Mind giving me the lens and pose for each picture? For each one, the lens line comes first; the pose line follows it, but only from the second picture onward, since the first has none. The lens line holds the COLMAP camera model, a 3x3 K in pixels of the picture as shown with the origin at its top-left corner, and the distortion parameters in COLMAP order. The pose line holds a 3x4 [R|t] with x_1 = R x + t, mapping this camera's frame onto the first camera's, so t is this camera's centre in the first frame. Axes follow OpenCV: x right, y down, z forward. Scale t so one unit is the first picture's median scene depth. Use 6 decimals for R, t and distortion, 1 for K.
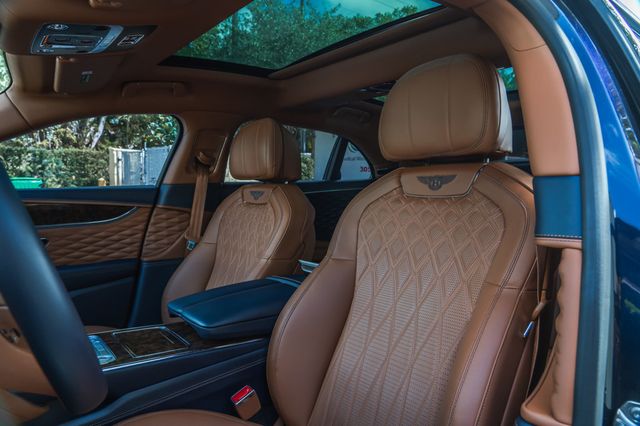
lens RADIAL K [[451.0, 0, 320.0], [0, 451.0, 213.0], [0, 0, 1]] dist [-0.003709, -0.001173]
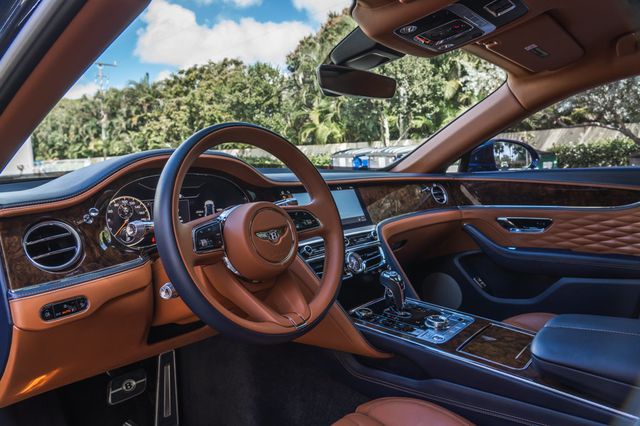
lens RADIAL K [[436.9, 0, 320.0], [0, 436.9, 213.0], [0, 0, 1]] dist [-0.008257, 0.000064]
pose [[0.172443, 0.108546, -0.979020, 0.230403], [-0.035513, 0.993949, 0.103946, -0.036763], [0.984379, 0.016843, 0.175255, 0.300146]]
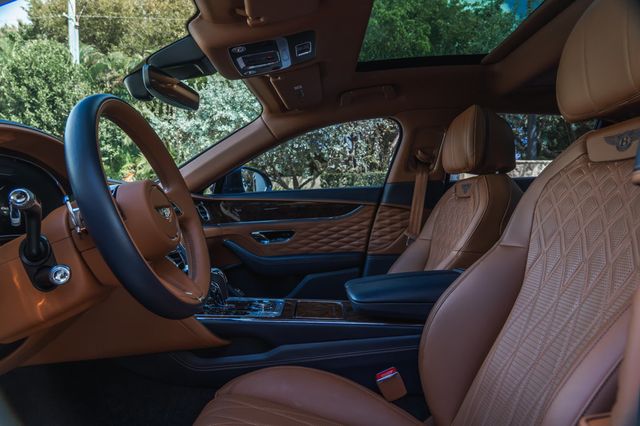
lens RADIAL K [[443.7, 0, 307.8], [0, 443.7, 215.0], [0, 0, 1]] dist [-0.019697, -0.000451]
pose [[0.774659, -0.008172, -0.632326, 0.180297], [-0.016488, 0.999316, -0.033114, 0.050463], [0.632164, 0.036078, 0.773994, 0.071595]]
